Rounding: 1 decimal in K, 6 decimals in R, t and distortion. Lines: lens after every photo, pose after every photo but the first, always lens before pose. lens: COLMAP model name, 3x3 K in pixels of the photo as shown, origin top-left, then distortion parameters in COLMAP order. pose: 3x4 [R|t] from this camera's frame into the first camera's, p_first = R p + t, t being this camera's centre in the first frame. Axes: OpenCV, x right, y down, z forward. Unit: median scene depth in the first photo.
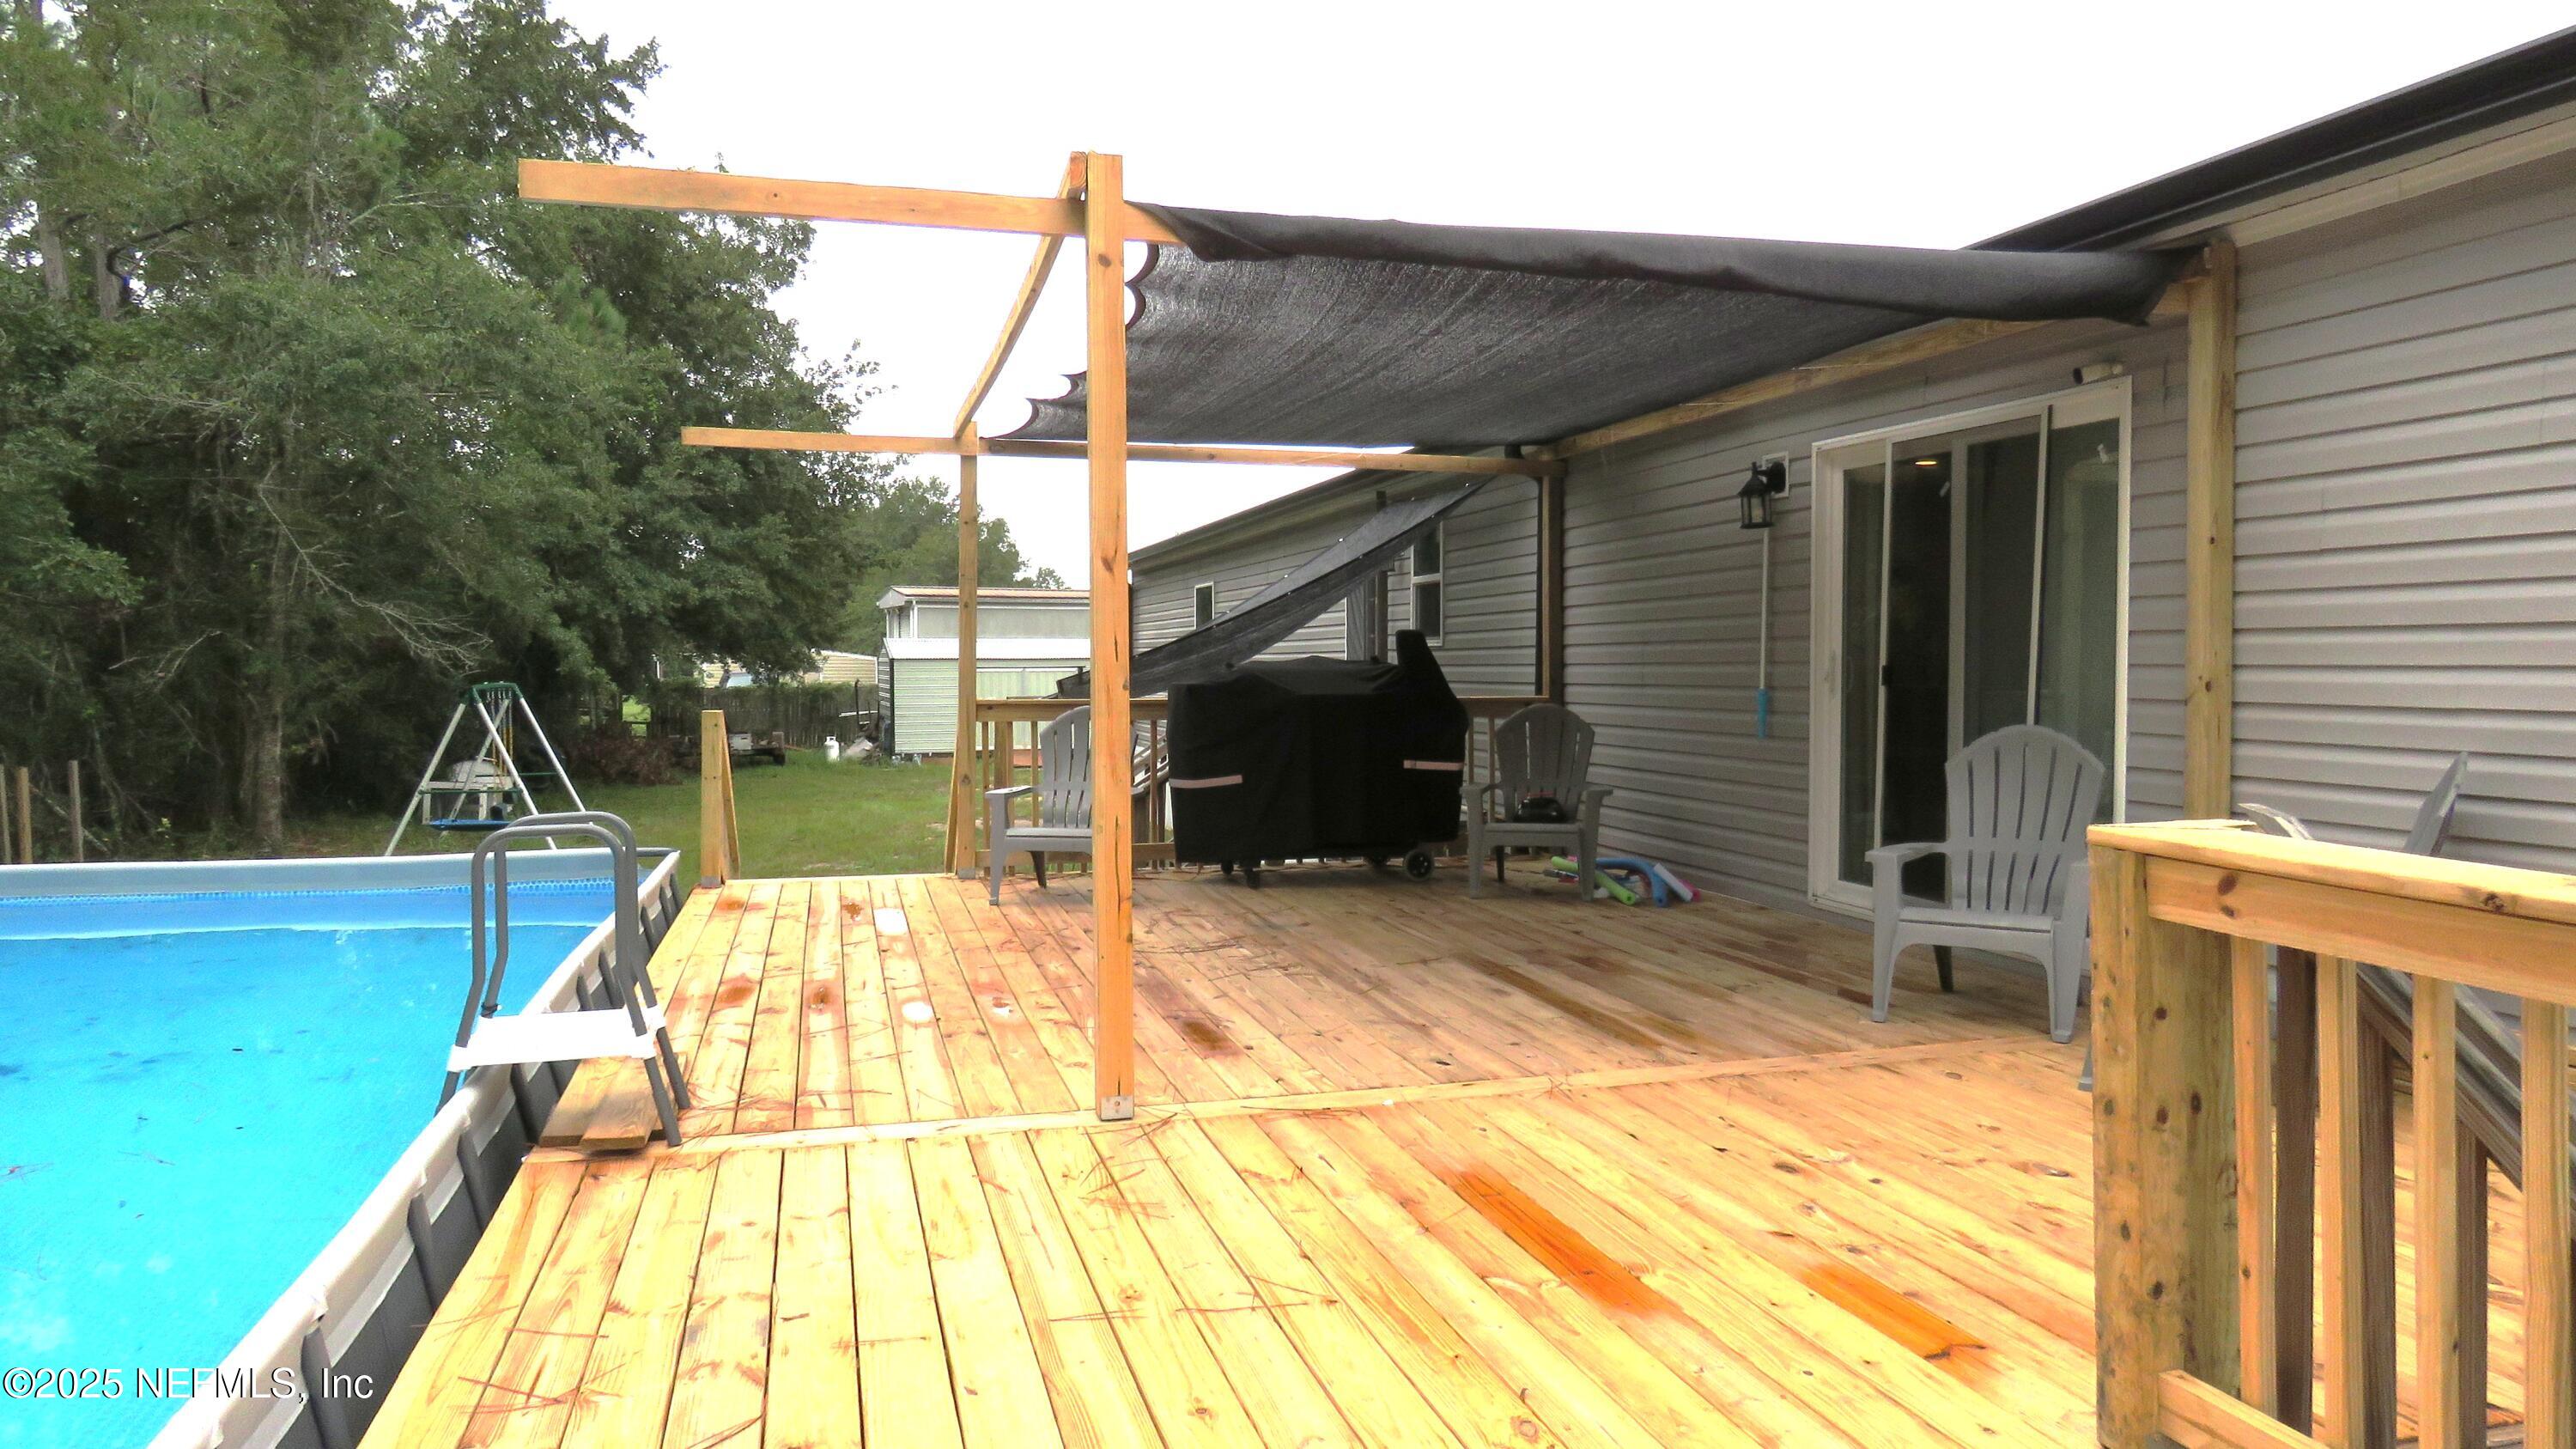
lens RADIAL K [[1663.2, 0, 1292.3], [0, 1663.2, 731.0], [0, 0, 1]] dist [0.004821, 0.005668]
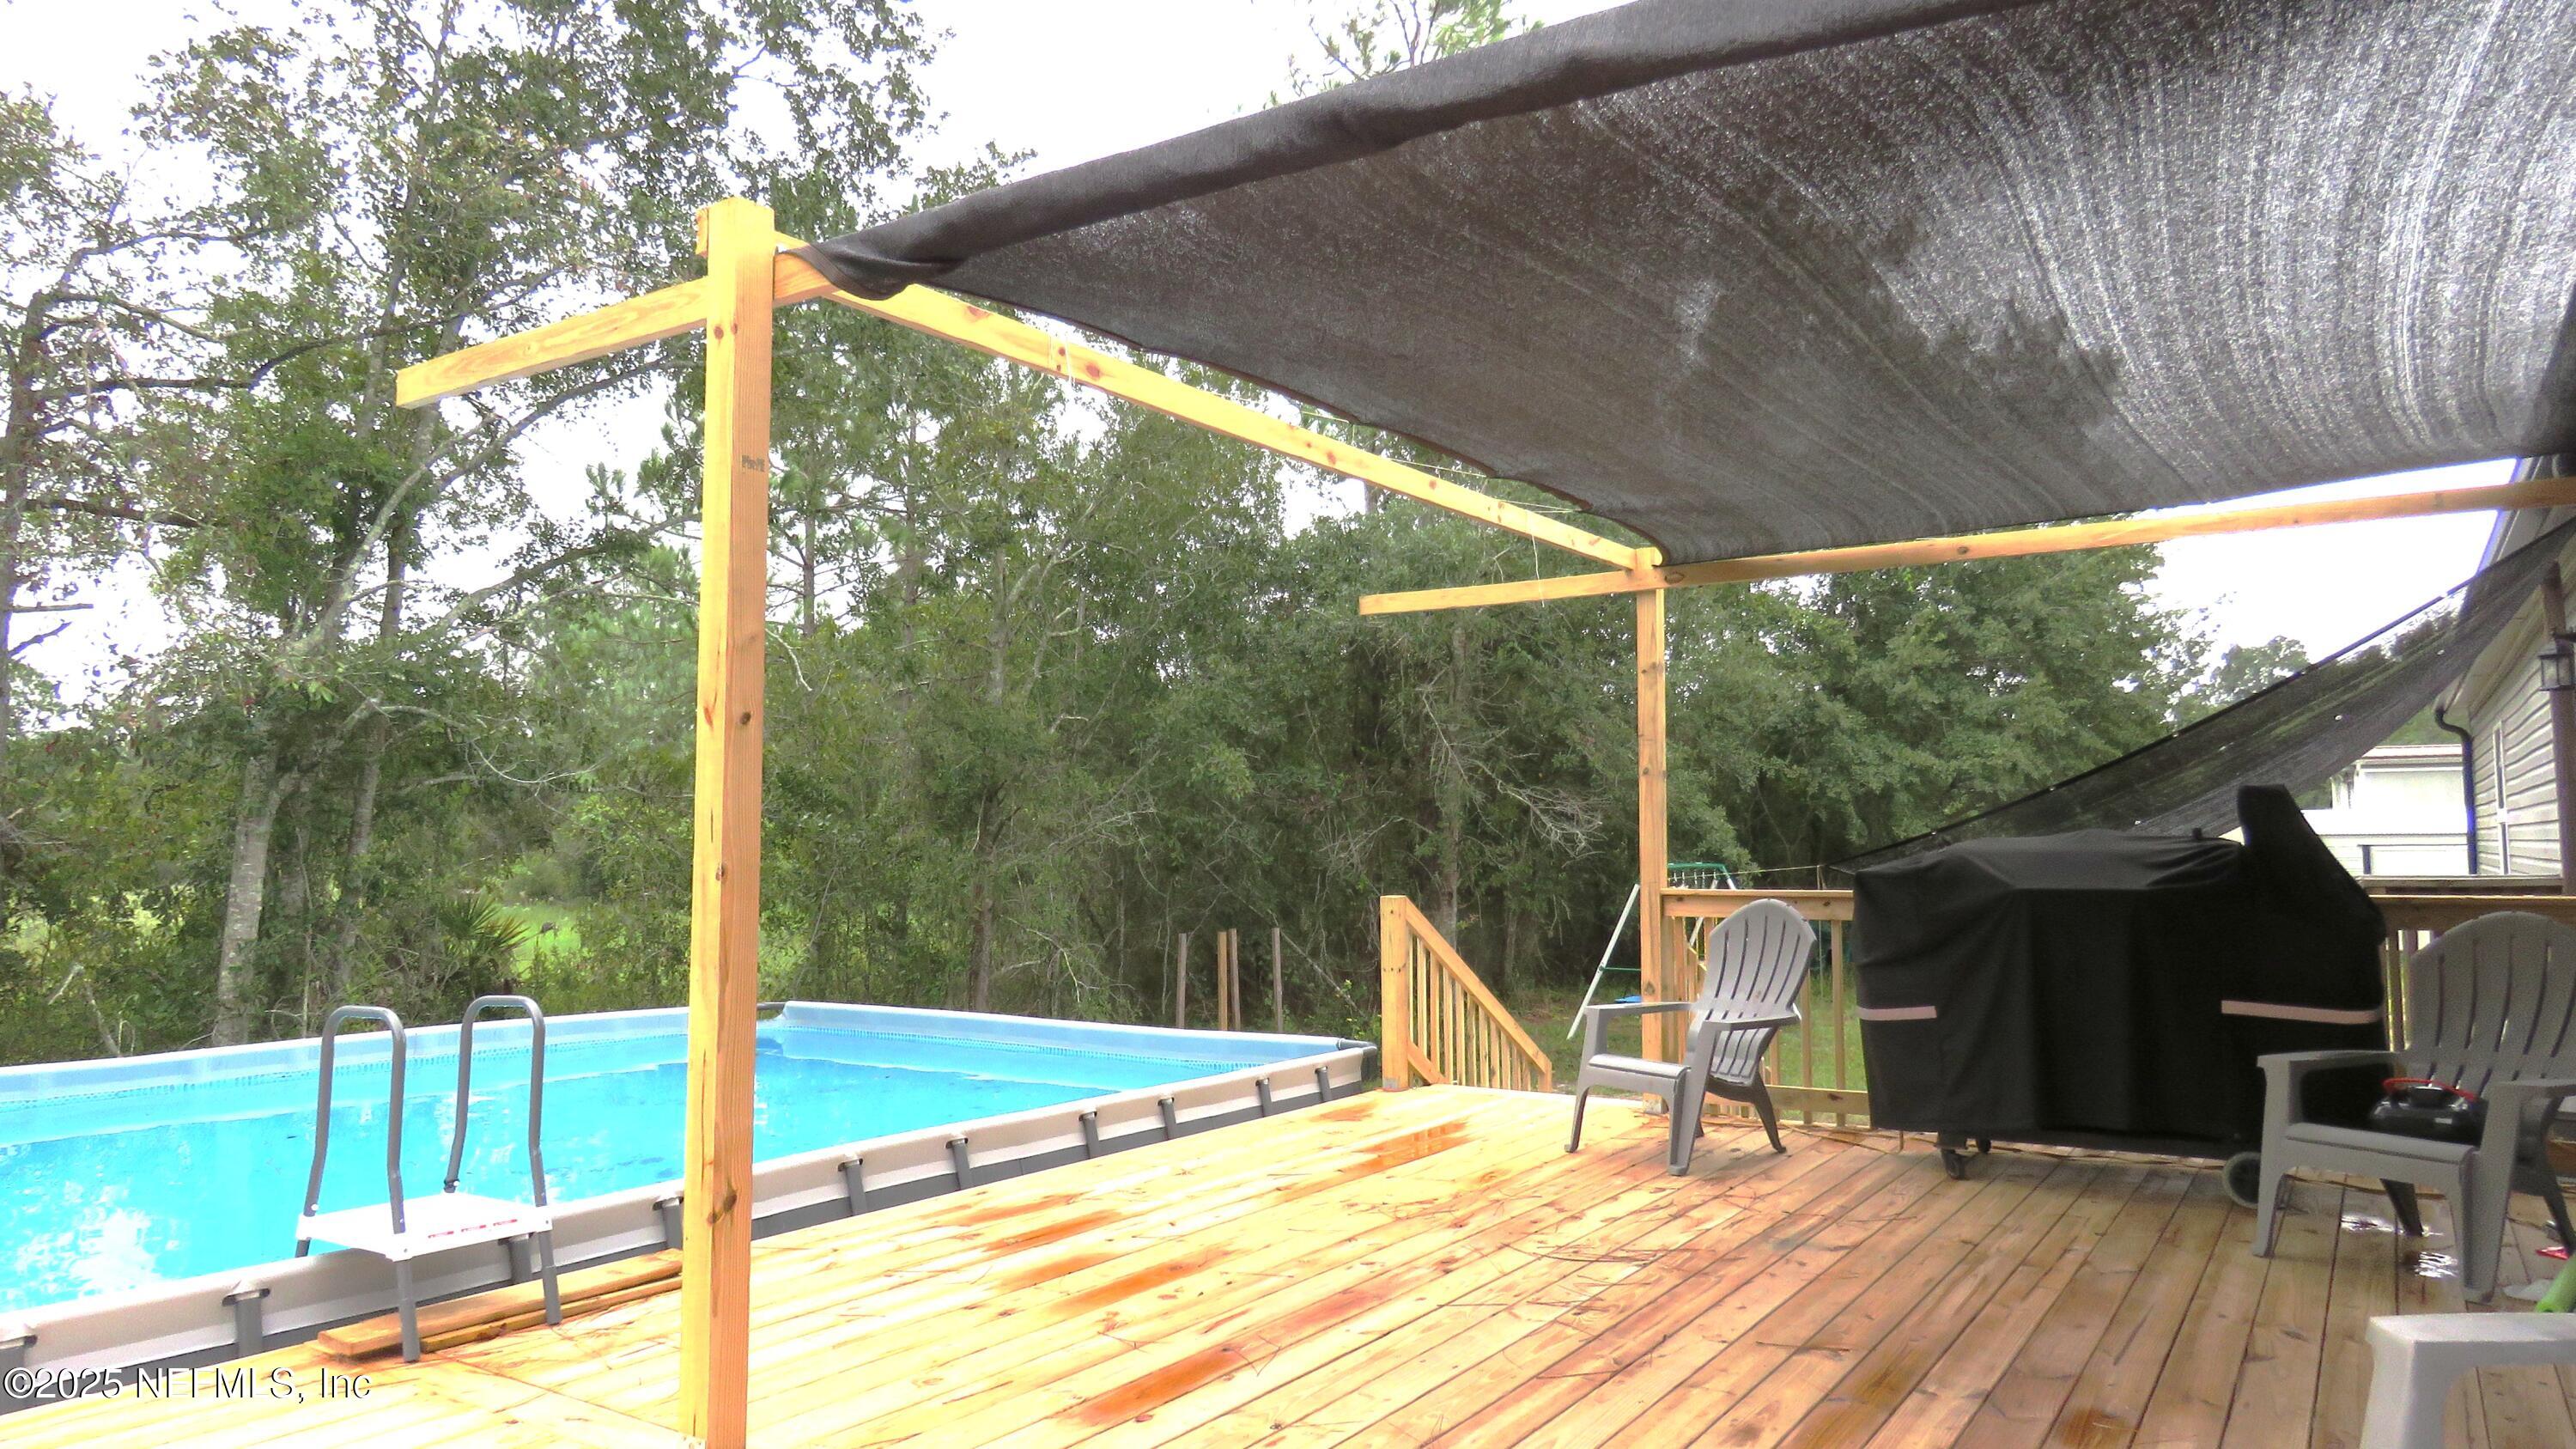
lens RADIAL K [[1663.2, 0, 1292.3], [0, 1663.2, 731.0], [0, 0, 1]] dist [0.004821, 0.005668]
pose [[0.639820, -0.056605, -0.766437, 0.242574], [-0.025840, 0.995136, -0.095066, -0.010225], [0.768090, 0.080630, 0.635245, 0.265262]]
